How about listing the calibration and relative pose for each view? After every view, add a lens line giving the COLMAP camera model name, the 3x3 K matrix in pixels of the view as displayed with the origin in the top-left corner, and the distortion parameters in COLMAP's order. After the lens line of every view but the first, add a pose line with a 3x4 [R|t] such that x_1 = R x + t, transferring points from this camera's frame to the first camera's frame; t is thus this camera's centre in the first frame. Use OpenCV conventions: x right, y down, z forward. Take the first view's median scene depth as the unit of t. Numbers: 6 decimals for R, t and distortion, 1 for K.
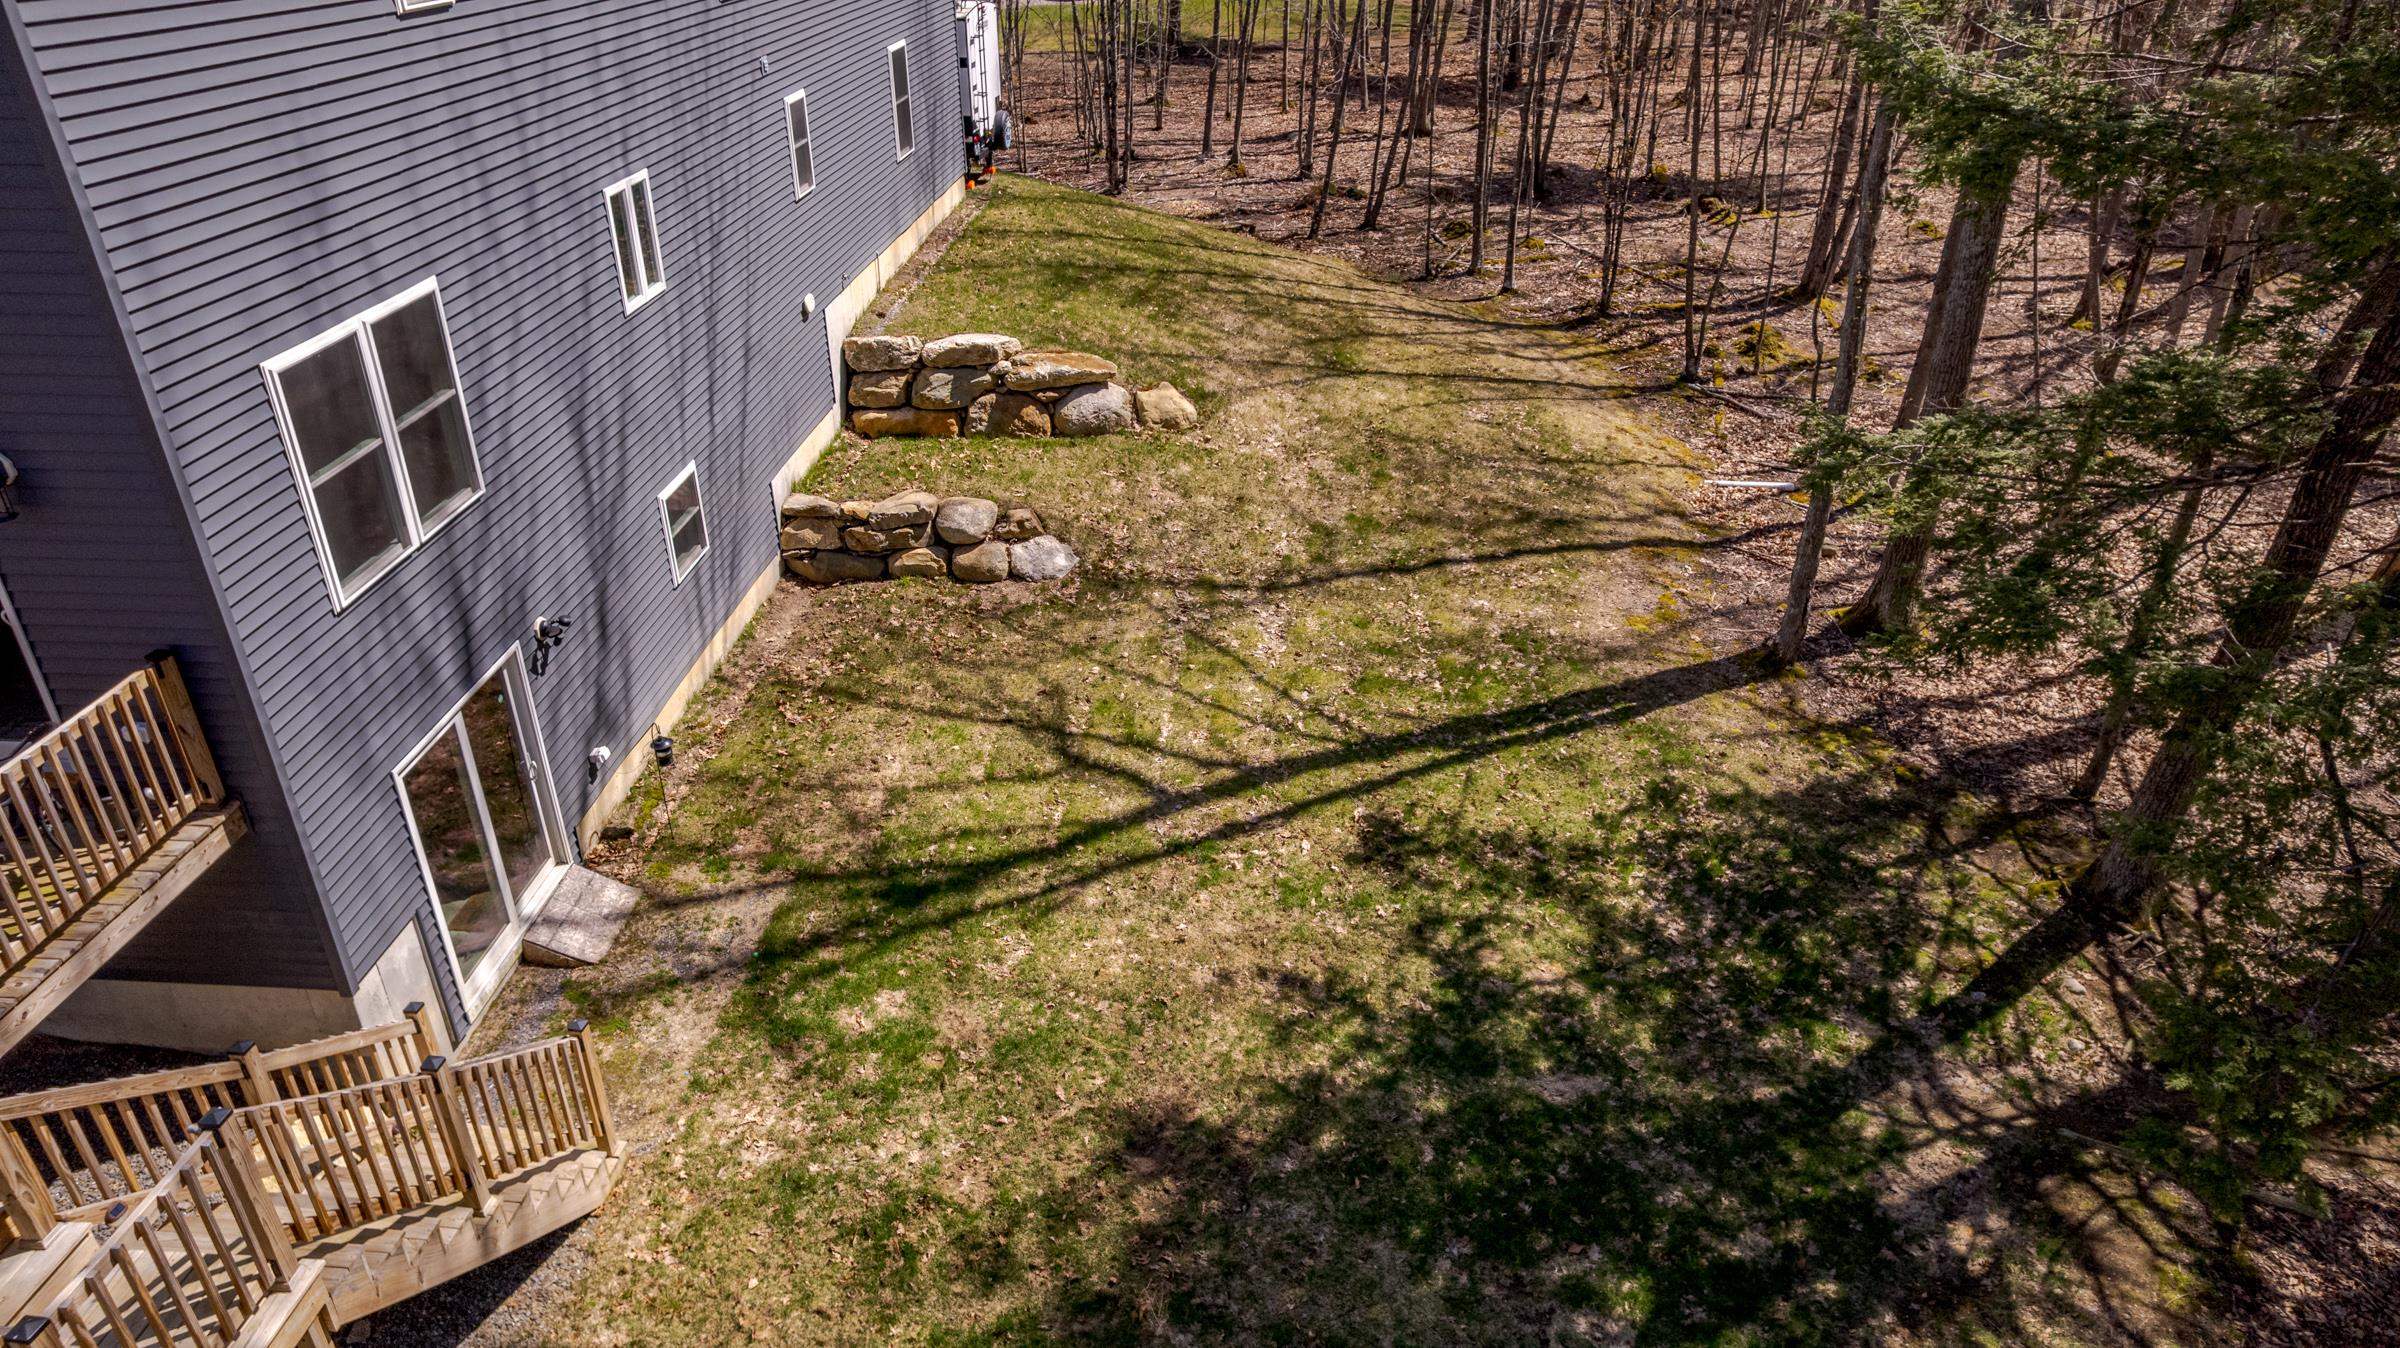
lens RADIAL K [[1533.1, 0, 1218.5], [0, 1533.1, 682.9], [0, 0, 1]] dist [-0.067373, 0.052243]
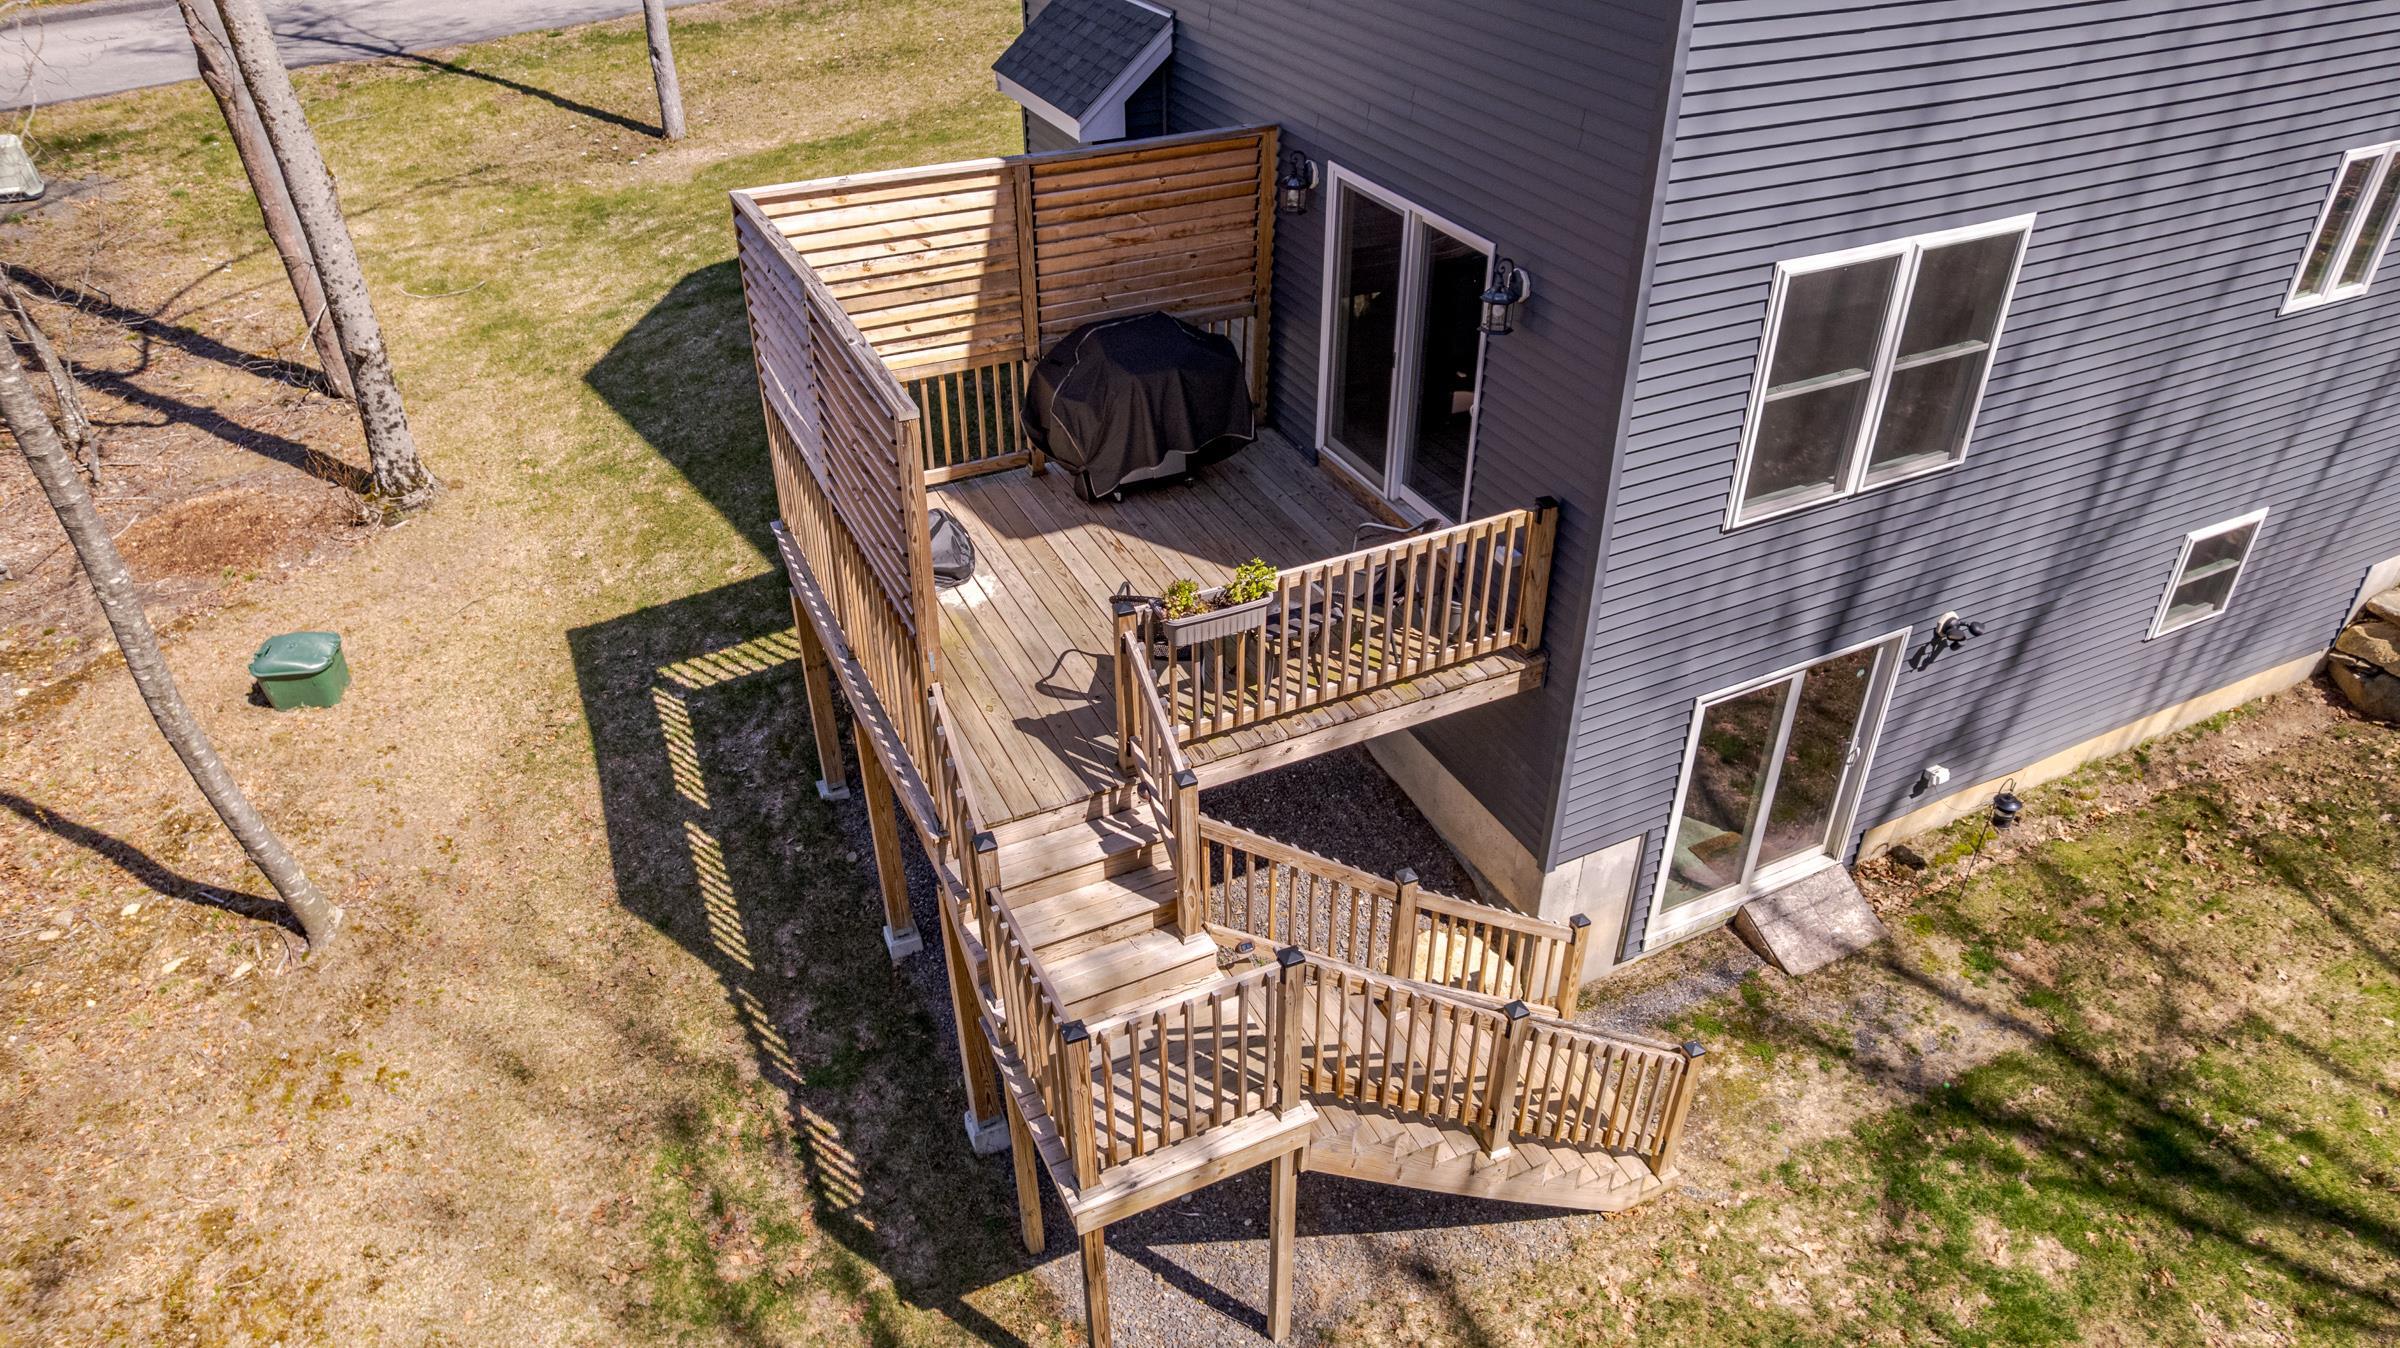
lens RADIAL K [[1533.1, 0, 1186.7], [0, 1533.1, 672.8], [0, 0, 1]] dist [-0.067373, 0.052243]
pose [[0.484570, 0.483085, -0.729260, -0.016102], [-0.418567, 0.860090, 0.291627, -0.088870], [0.768110, 0.163931, 0.618978, 0.150924]]
